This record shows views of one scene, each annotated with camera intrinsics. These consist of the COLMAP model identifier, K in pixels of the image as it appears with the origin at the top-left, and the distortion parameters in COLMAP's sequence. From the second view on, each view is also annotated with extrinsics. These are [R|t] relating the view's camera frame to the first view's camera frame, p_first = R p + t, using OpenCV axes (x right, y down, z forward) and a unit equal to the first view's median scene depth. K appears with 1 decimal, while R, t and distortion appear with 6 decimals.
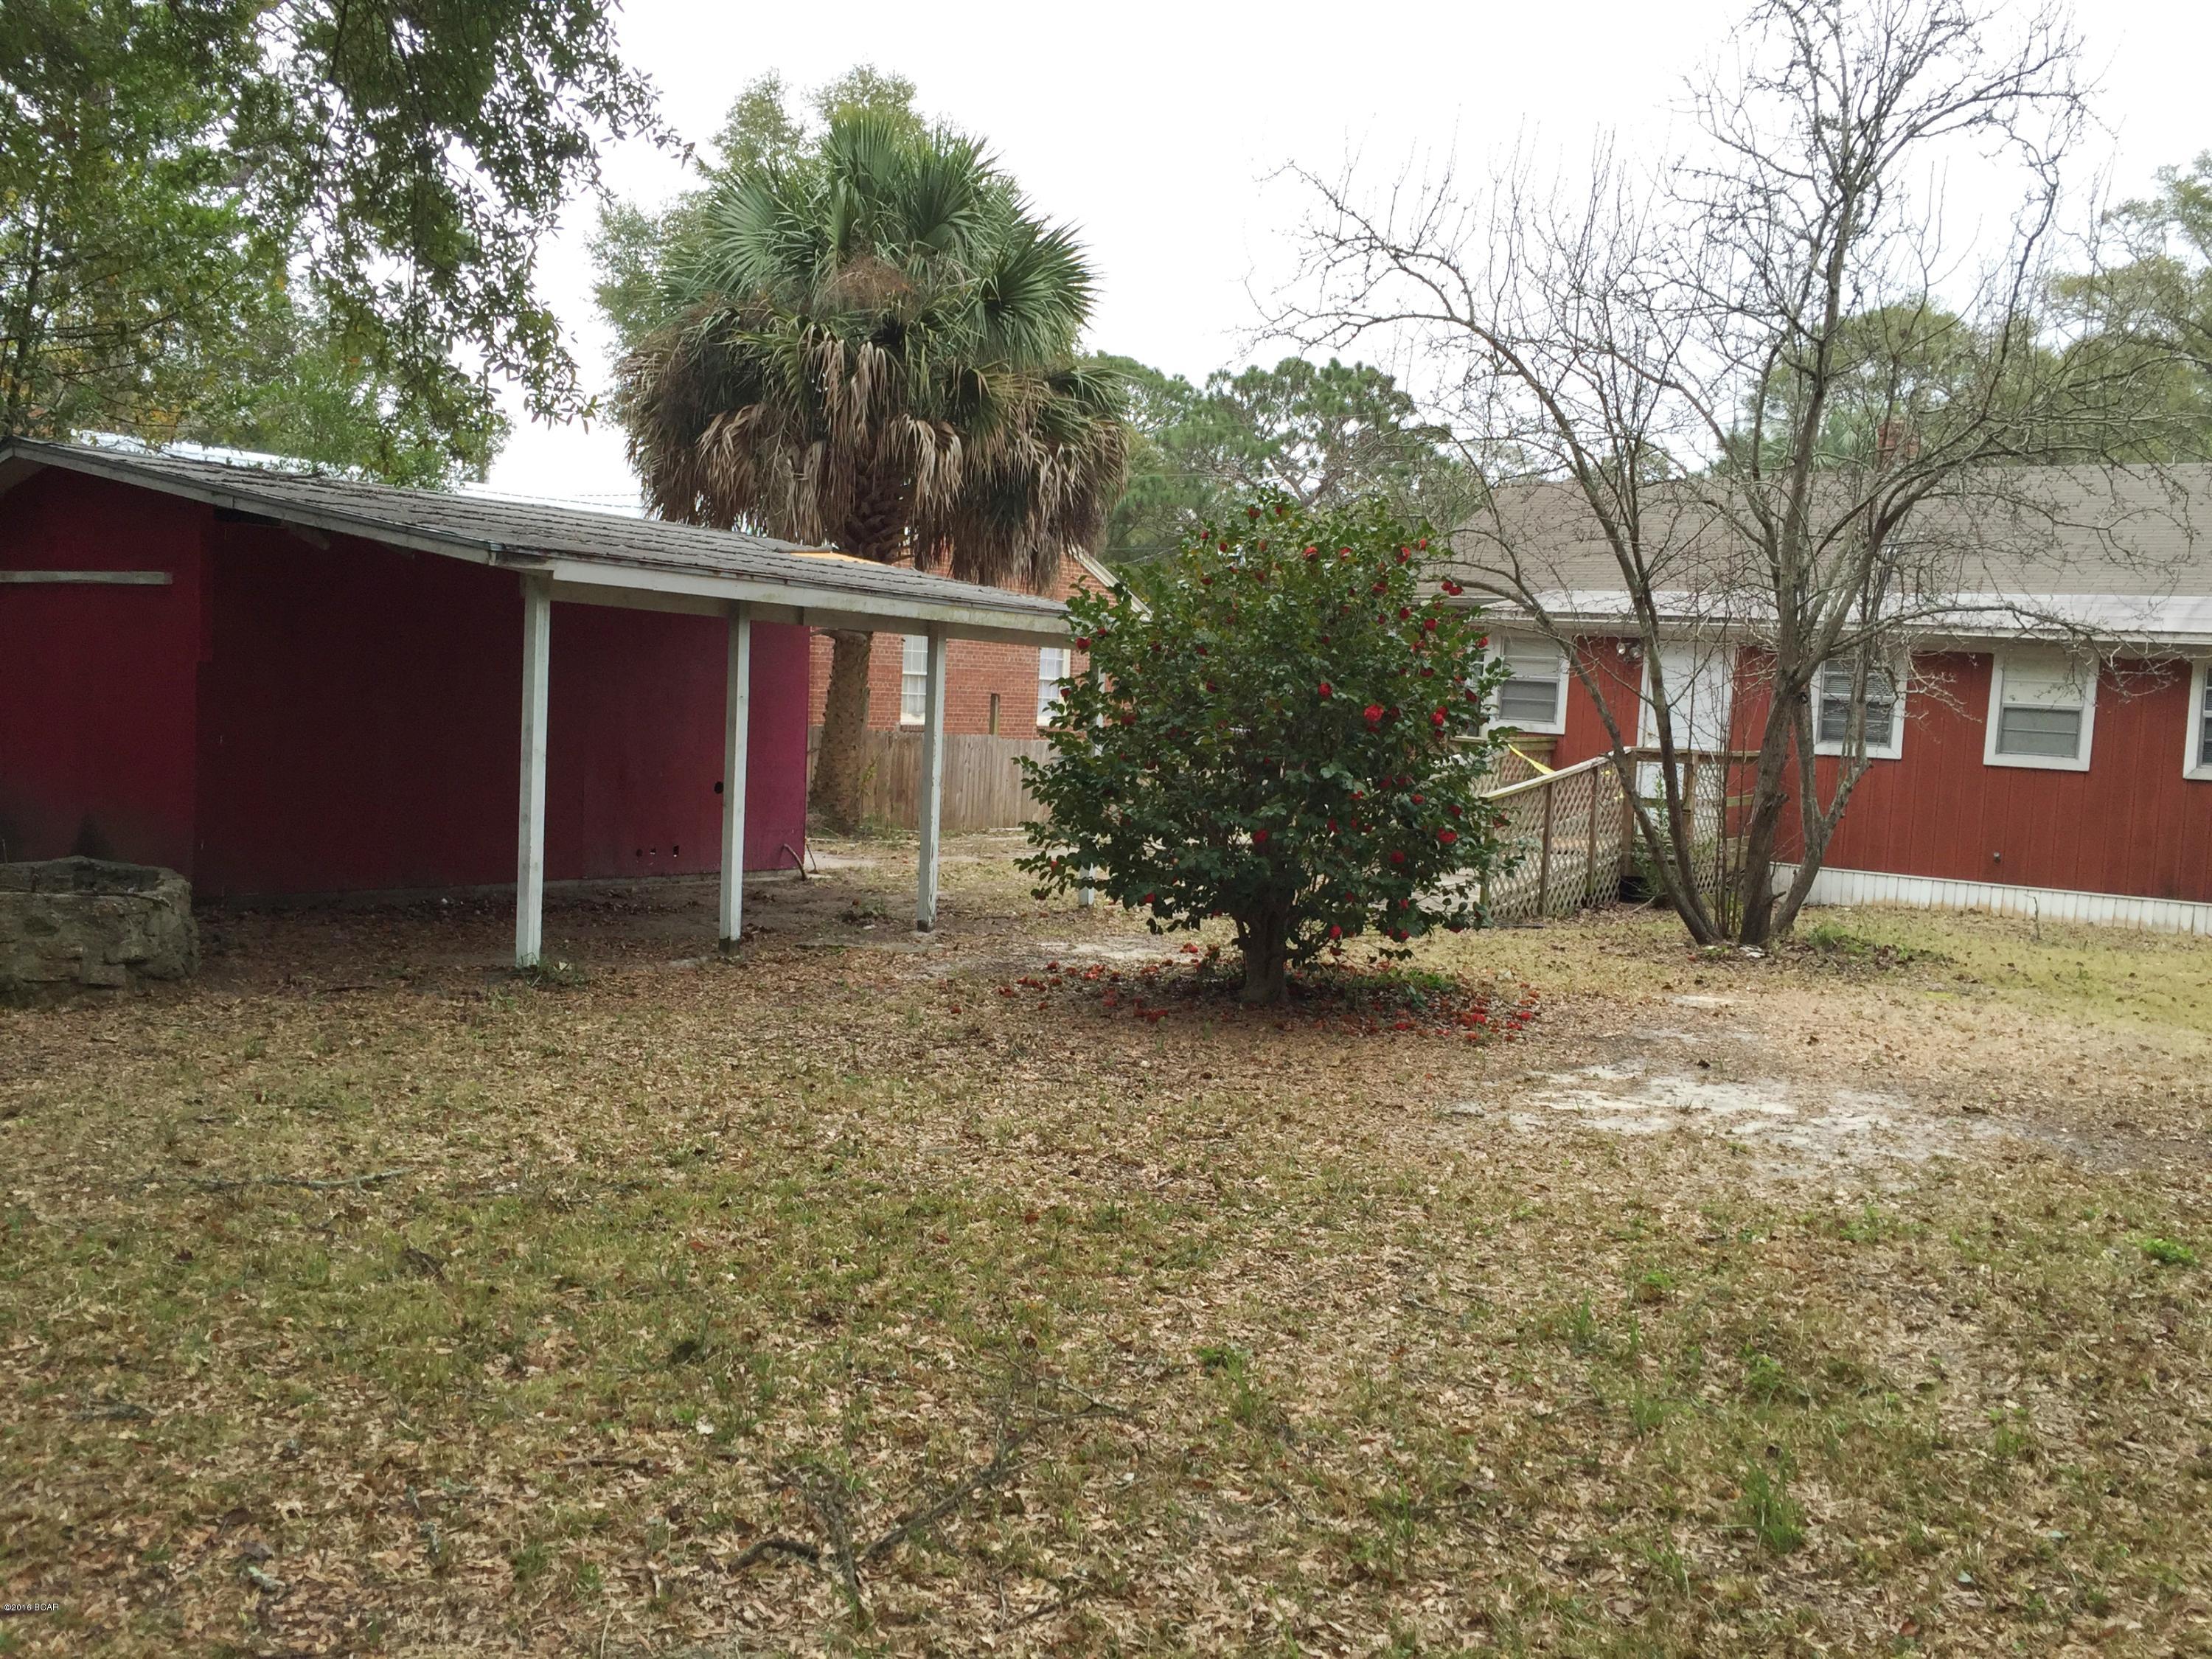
lens RADIAL K [[1921.4, 0, 1106.0], [0, 1921.4, 829.5], [0, 0, 1]] dist [0.008166, 0.010783]
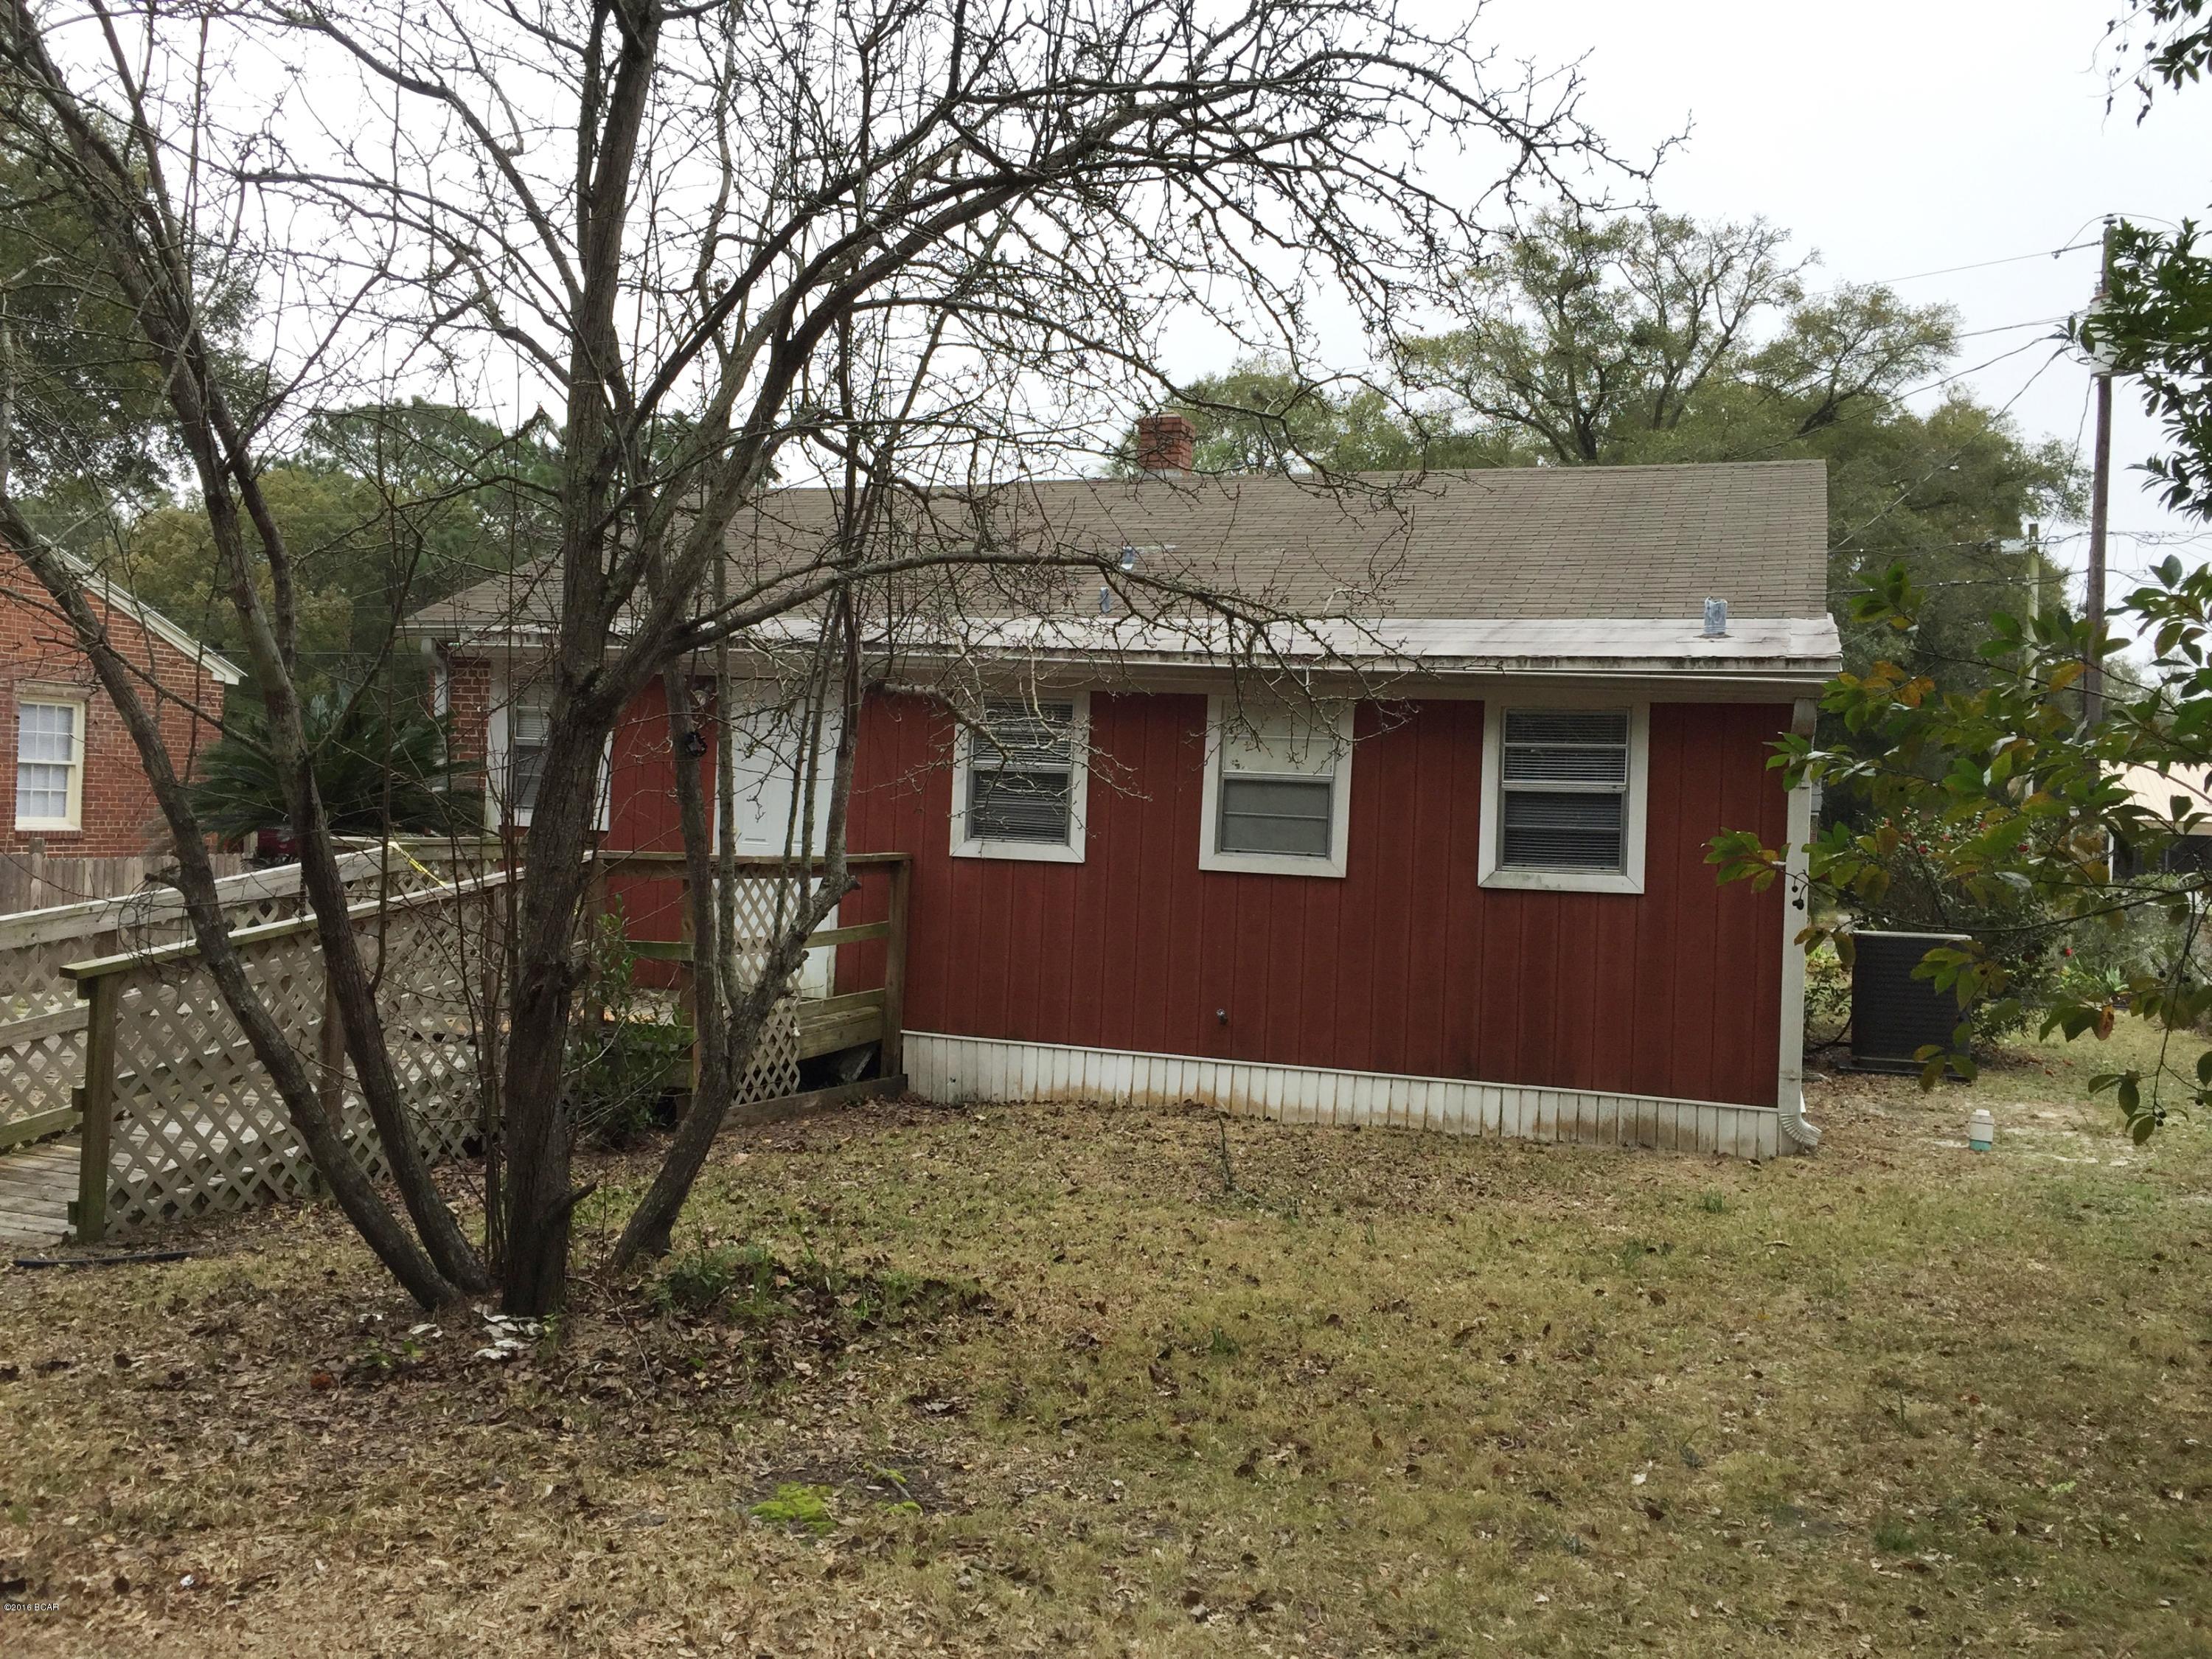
lens RADIAL K [[1893.8, 0, 1106.0], [0, 1893.8, 829.5], [0, 0, 1]] dist [0.095885, -0.103384]
pose [[0.963430, -0.014397, 0.267573, 0.260494], [0.028635, 0.998369, -0.049384, -0.017255], [-0.266426, 0.055240, 0.962271, 0.408163]]
